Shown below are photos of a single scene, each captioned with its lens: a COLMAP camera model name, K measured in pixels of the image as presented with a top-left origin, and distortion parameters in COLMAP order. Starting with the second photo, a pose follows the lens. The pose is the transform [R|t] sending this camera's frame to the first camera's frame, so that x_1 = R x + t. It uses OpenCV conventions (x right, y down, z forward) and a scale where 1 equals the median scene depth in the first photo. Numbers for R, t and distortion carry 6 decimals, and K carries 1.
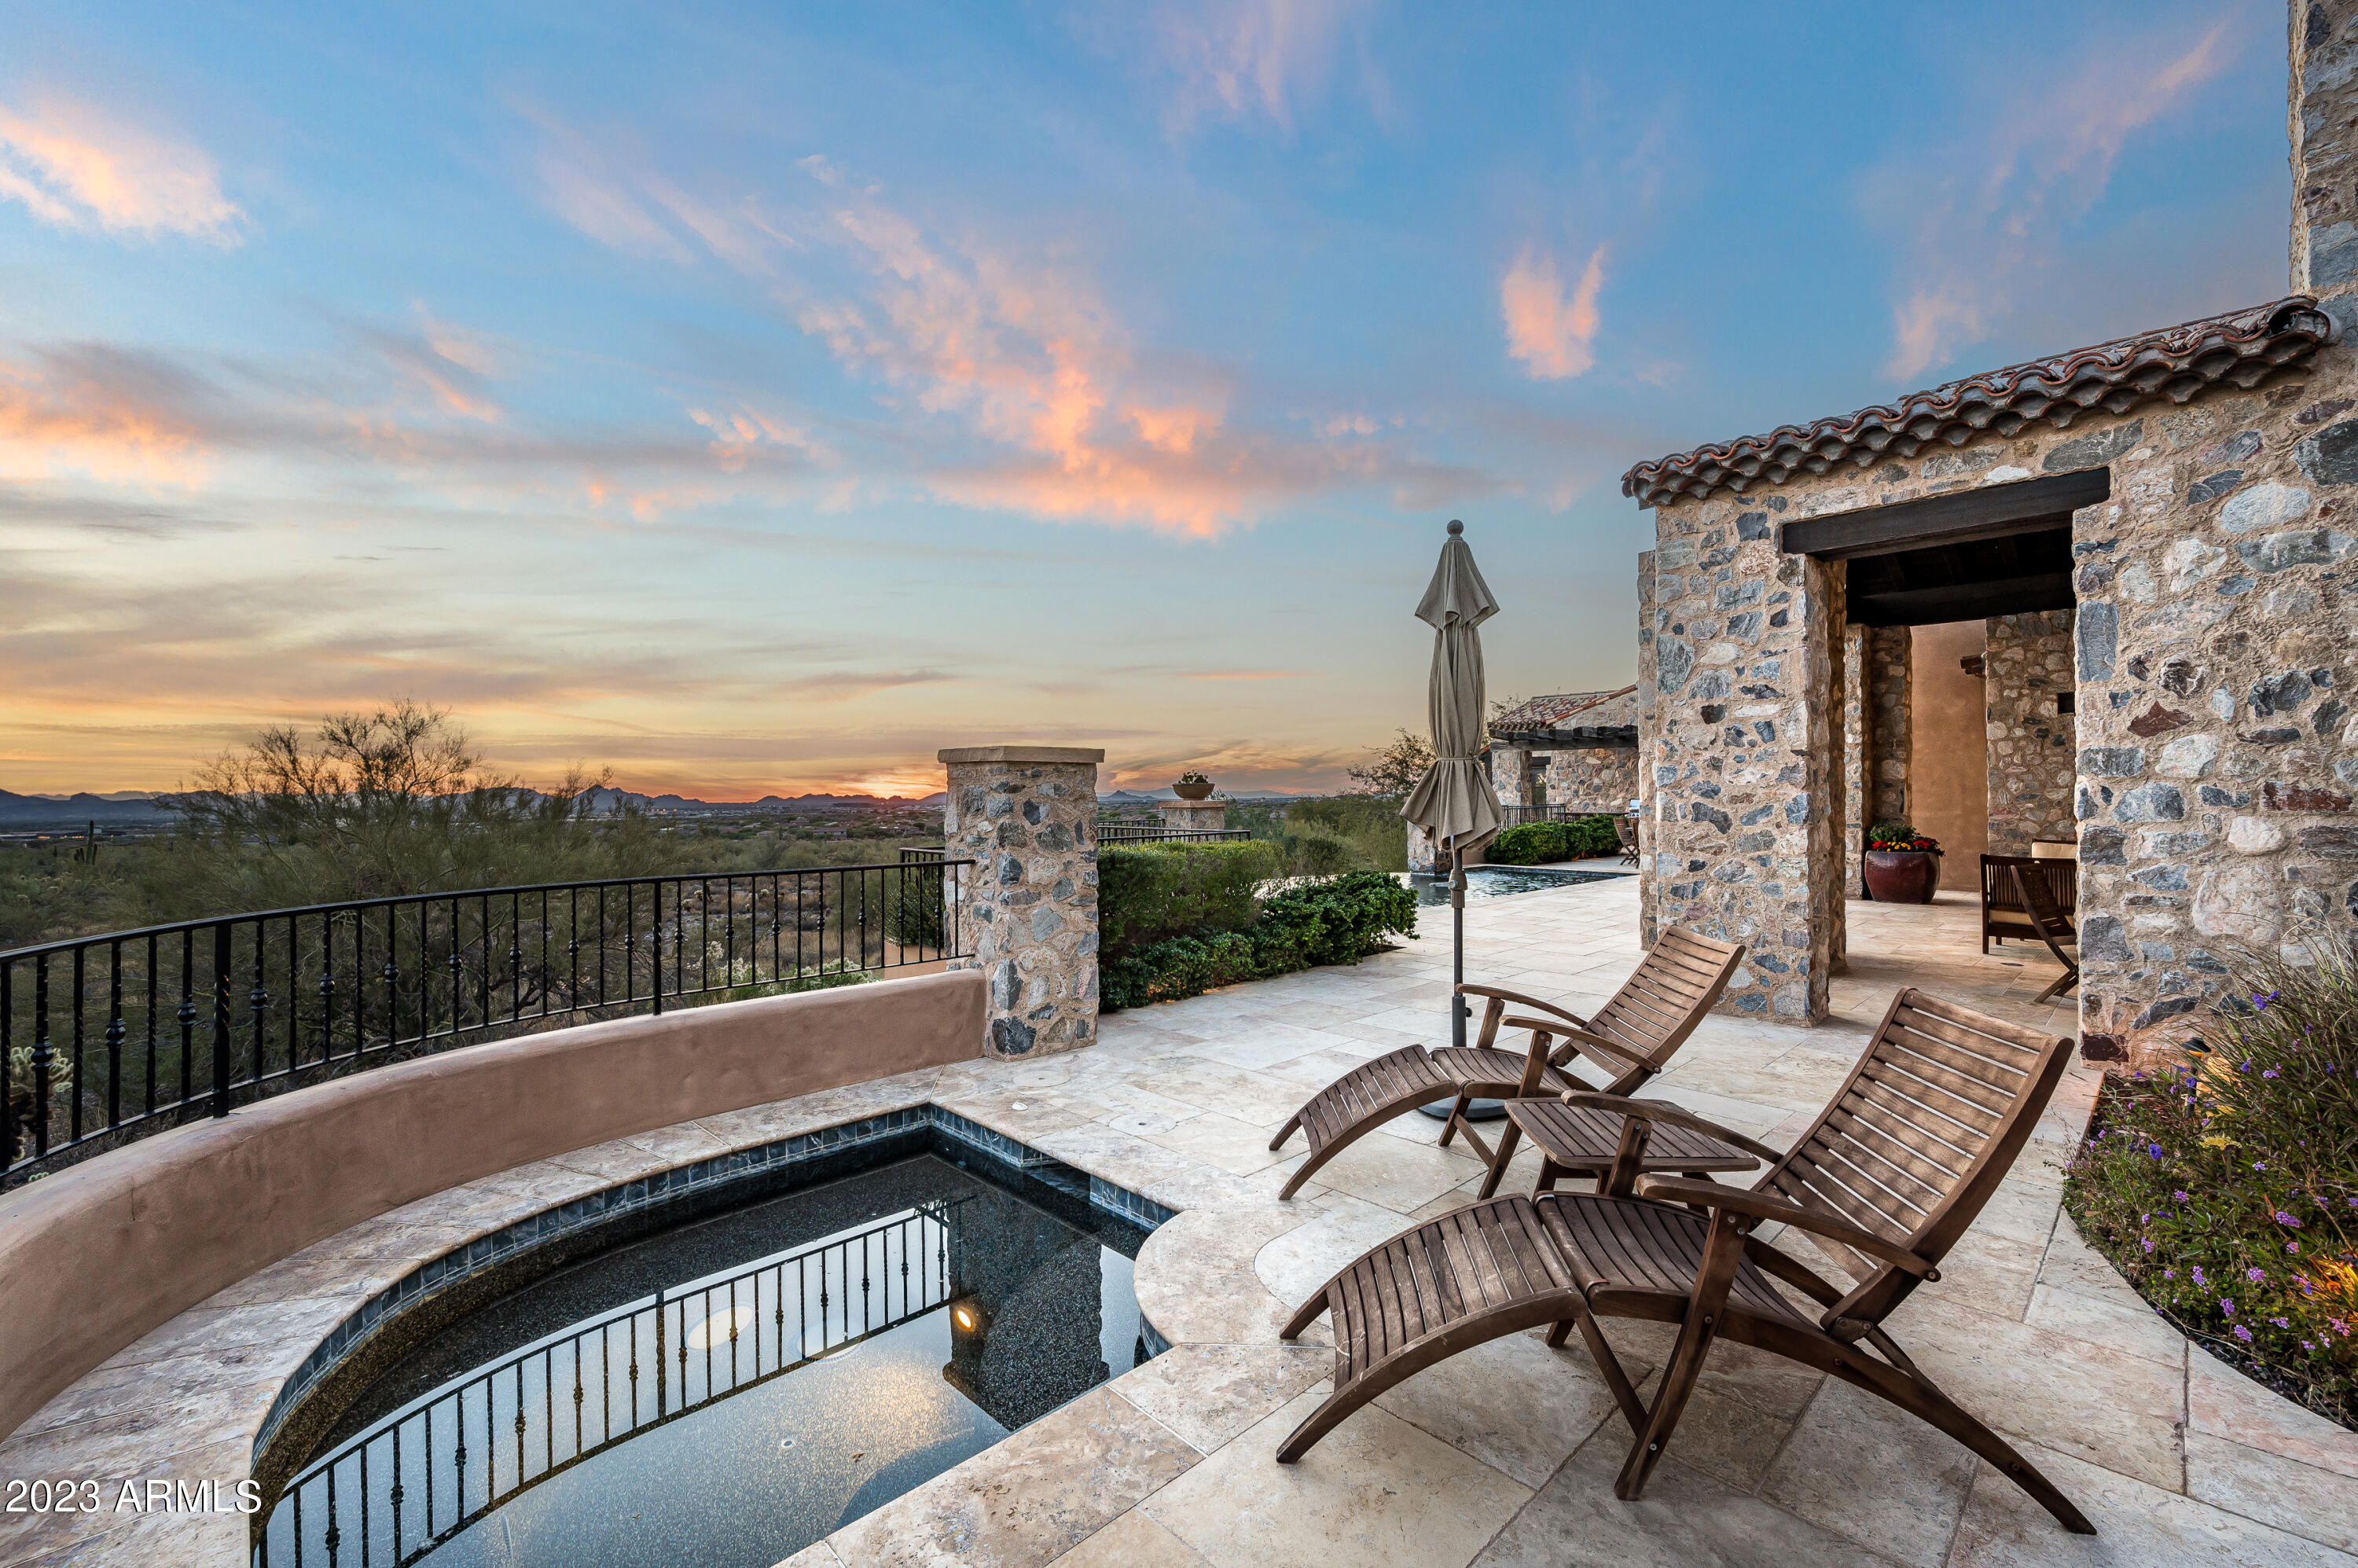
lens RADIAL K [[1037.2, 0, 1176.6], [0, 1037.2, 778.1], [0, 0, 1]] dist [0.000095, 0.000000]
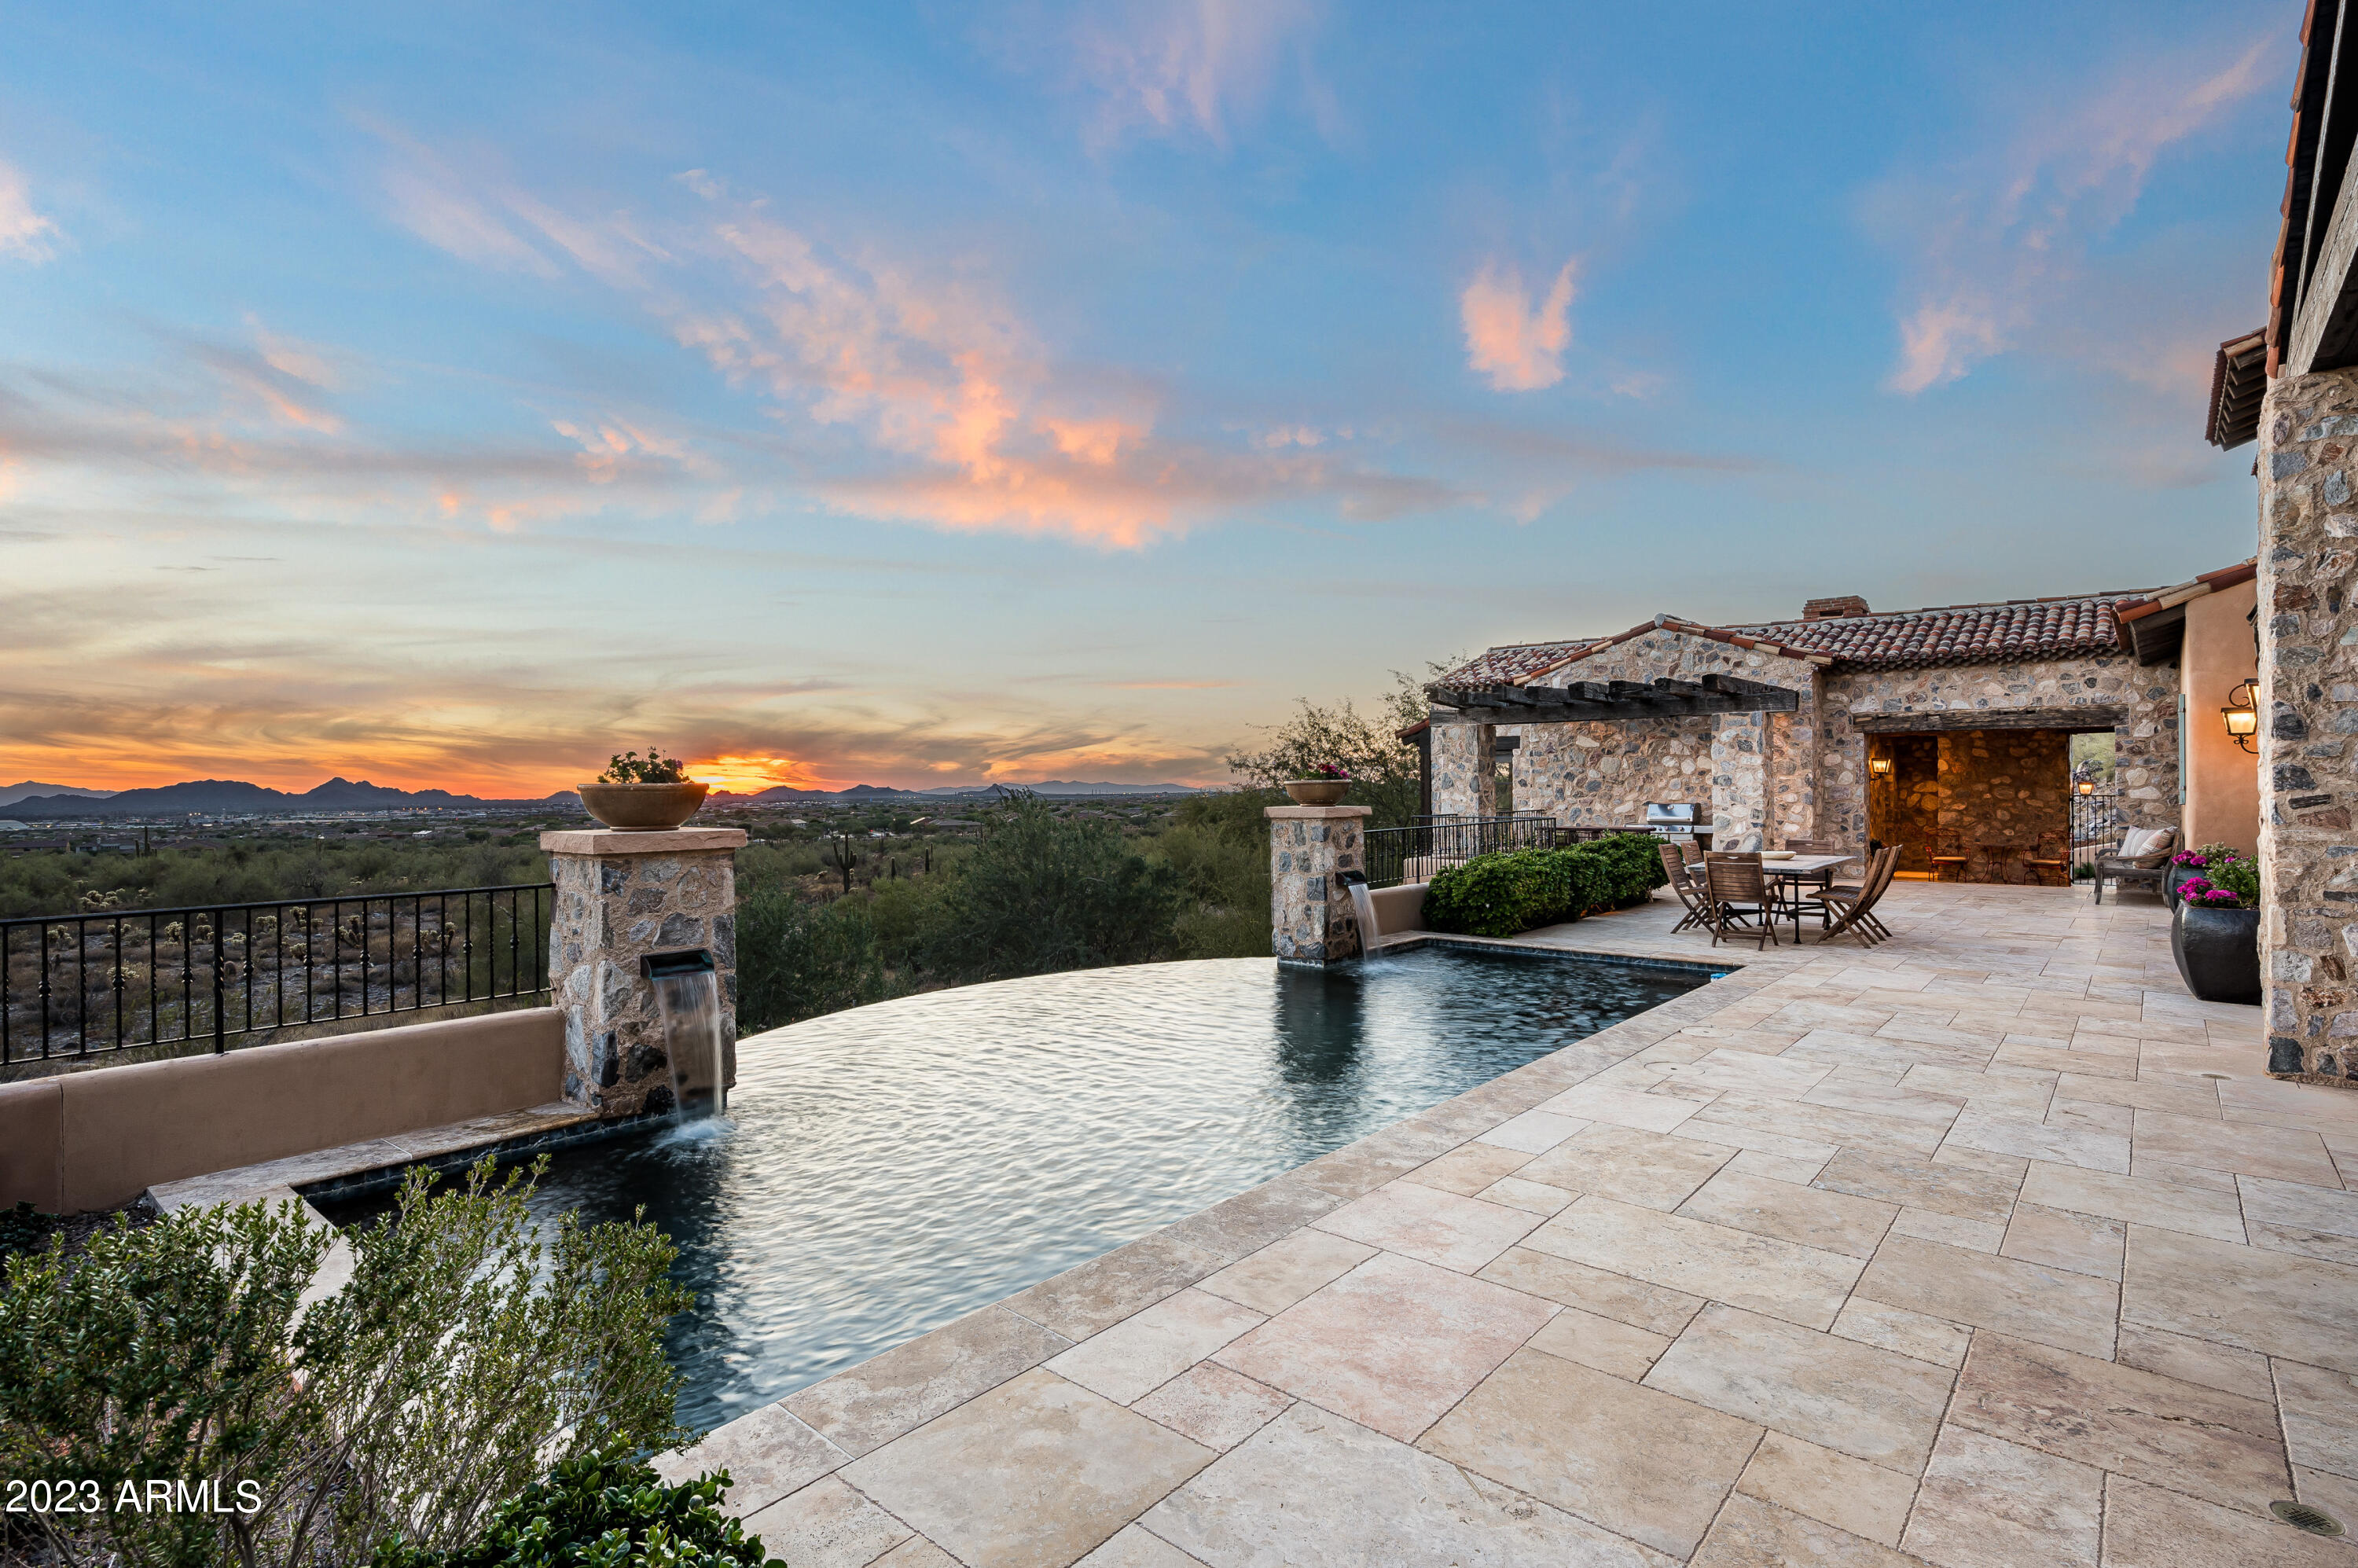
lens RADIAL K [[1162.8, 0, 1180.5], [0, 1162.8, 773.8], [0, 0, 1]] dist [-0.000008, 0.000002]
pose [[0.996024, -0.000221, 0.089086, 0.091192], [-0.000110, 0.999993, 0.003713, 0.000047], [-0.089087, -0.003709, 0.996017, 0.315971]]
